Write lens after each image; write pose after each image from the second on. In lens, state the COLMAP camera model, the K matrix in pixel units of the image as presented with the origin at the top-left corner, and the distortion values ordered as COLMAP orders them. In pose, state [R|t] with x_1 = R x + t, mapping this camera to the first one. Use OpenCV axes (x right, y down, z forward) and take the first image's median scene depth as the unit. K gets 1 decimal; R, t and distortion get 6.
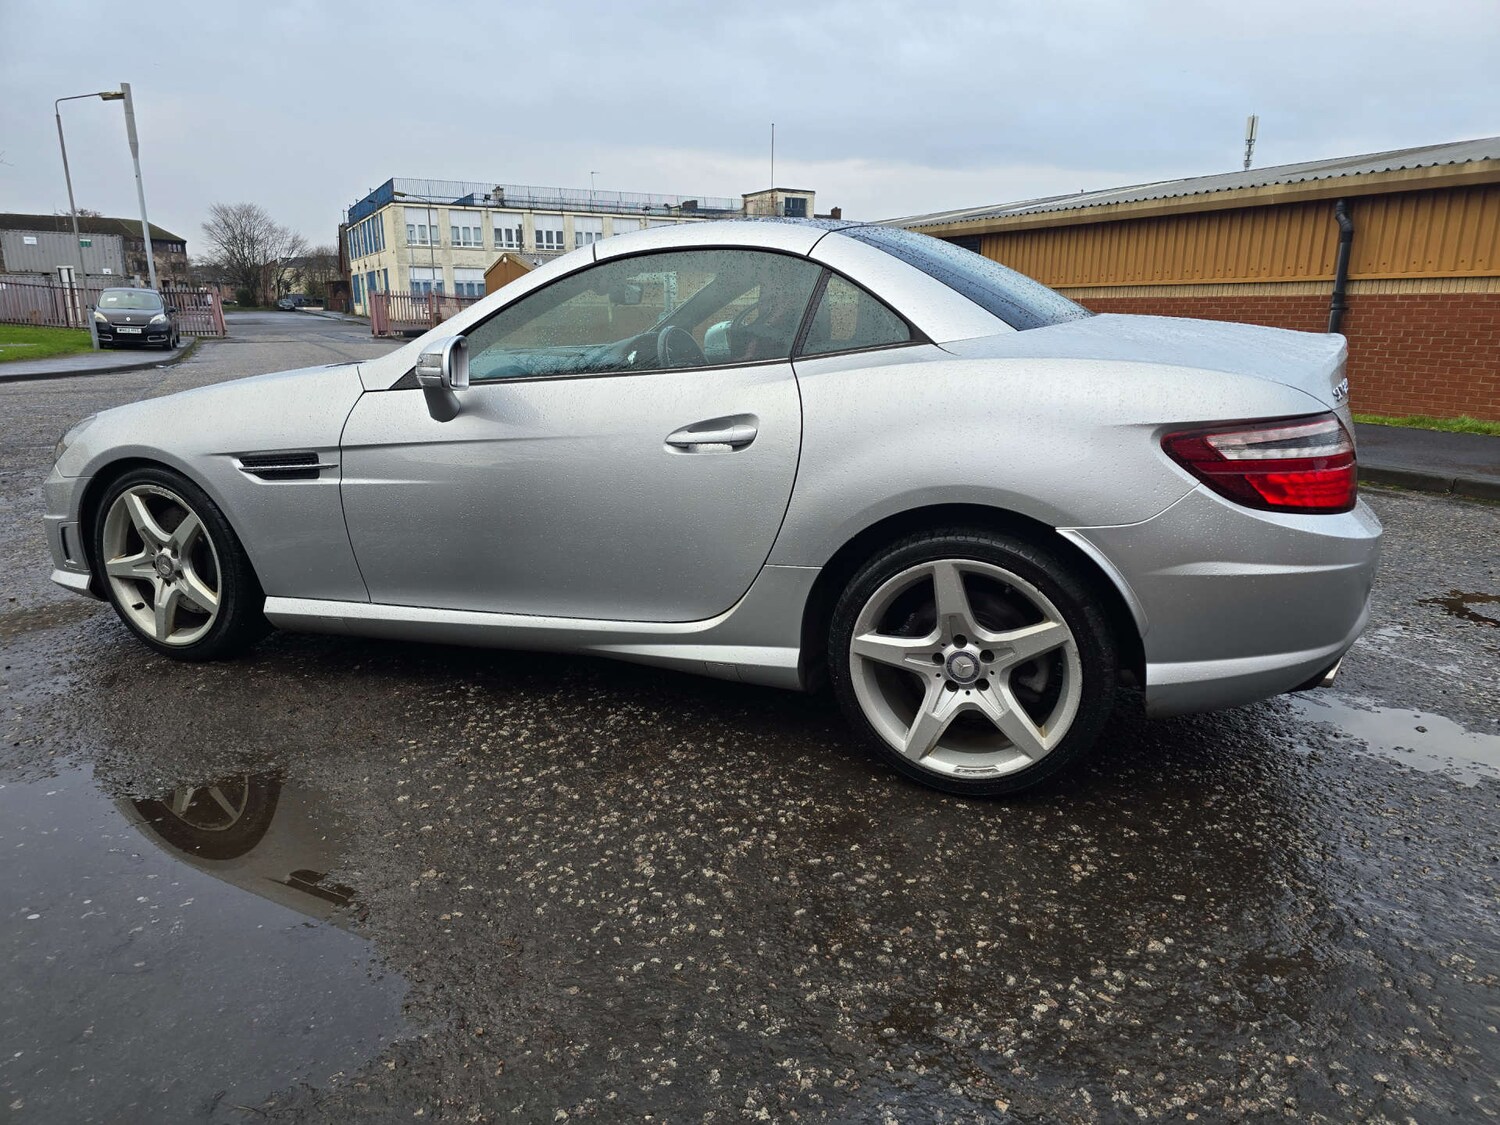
lens RADIAL K [[970.1, 0, 749.3], [0, 970.1, 578.2], [0, 0, 1]] dist [0.066641, -0.055191]
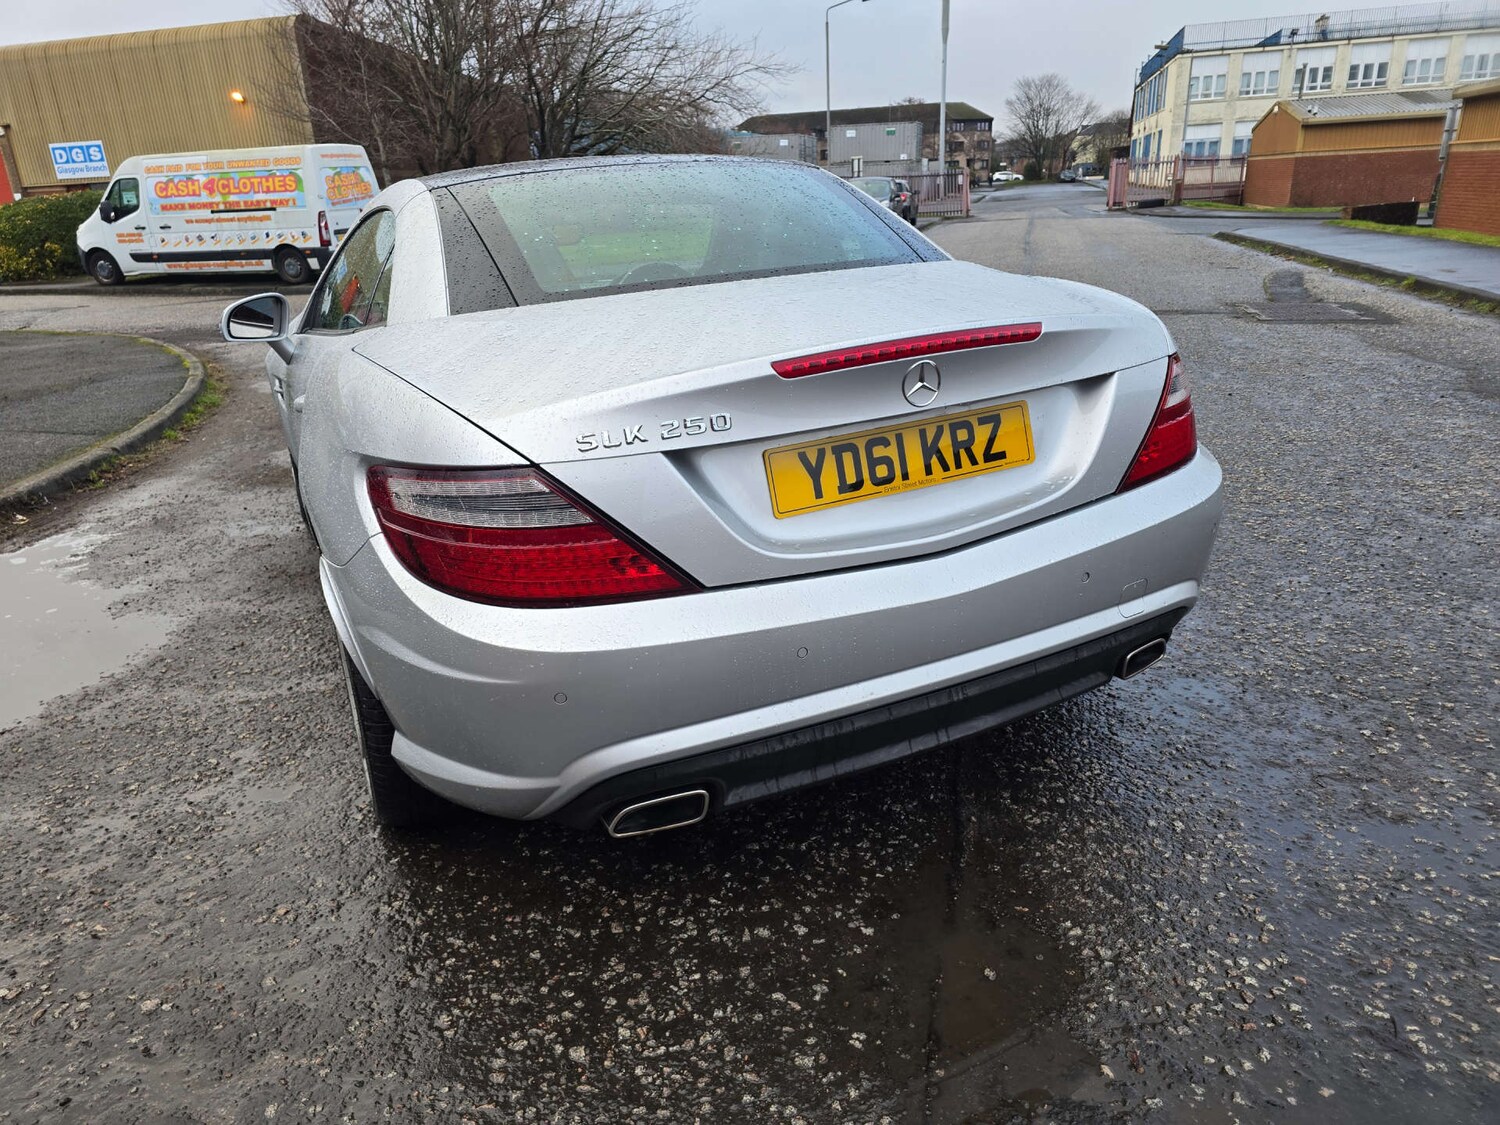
lens RADIAL K [[984.6, 0, 748.6], [0, 984.6, 571.5], [0, 0, 1]] dist [0.053521, -0.042731]
pose [[0.750214, 0.199749, -0.630301, 0.881291], [-0.128213, 0.979130, 0.157691, -0.170215], [0.648645, -0.037490, 0.760167, 0.419182]]
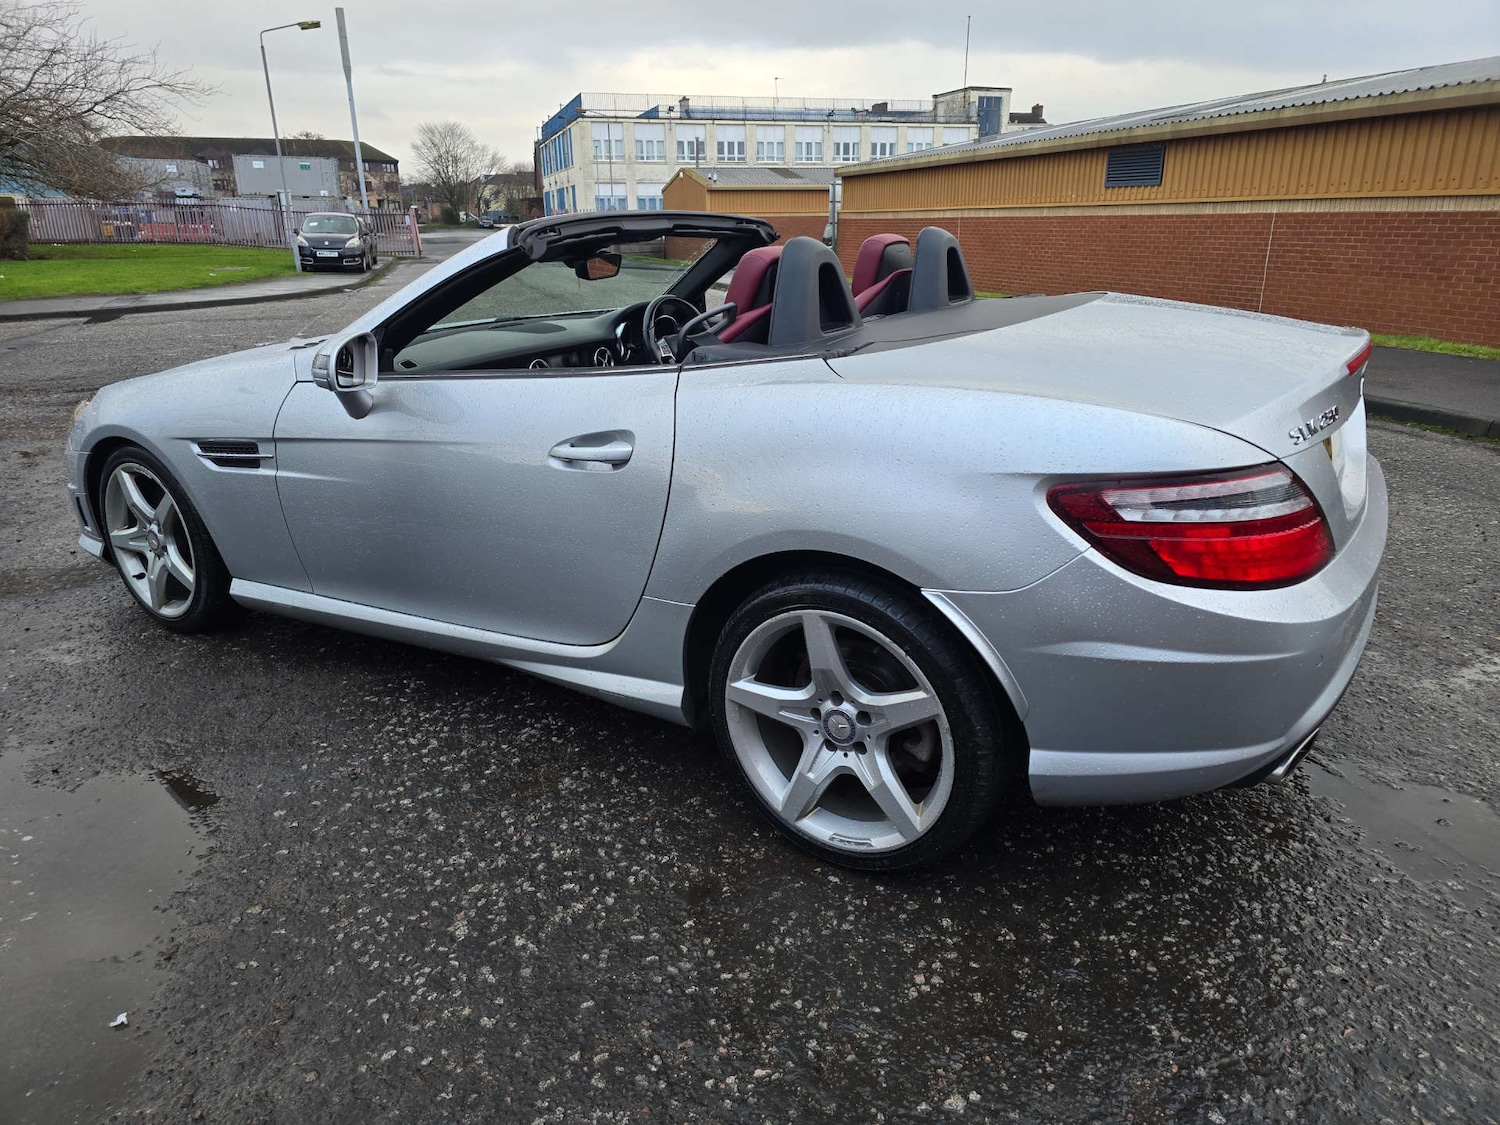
lens RADIAL K [[973.8, 0, 757.4], [0, 973.8, 567.1], [0, 0, 1]] dist [0.061173, -0.048741]
pose [[0.985184, 0.045130, -0.165457, 0.233620], [-0.033209, 0.996696, 0.074122, -0.095761], [0.168256, -0.067529, 0.983428, 0.099957]]
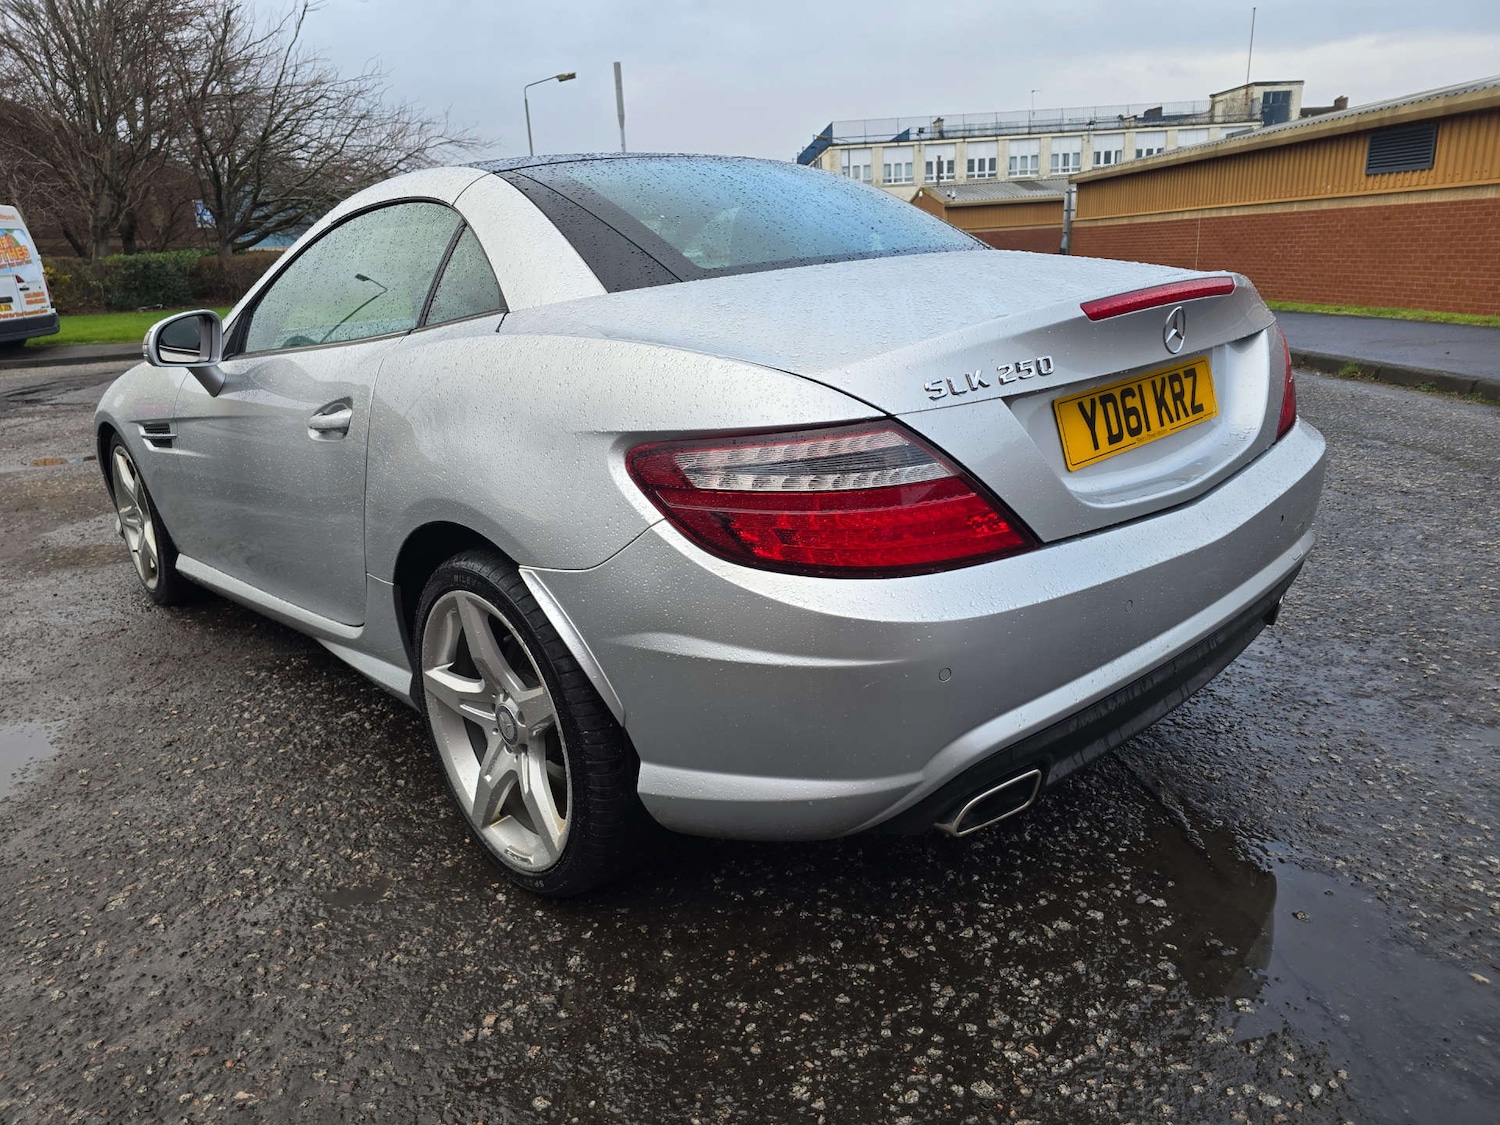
lens RADIAL K [[981.5, 0, 747.0], [0, 981.5, 552.6], [0, 0, 1]] dist [0.053549, -0.043712]
pose [[0.909815, 0.074130, -0.408340, 0.581566], [-0.059102, 0.997033, 0.049317, -0.080997], [0.410784, -0.020736, 0.911497, 0.288316]]
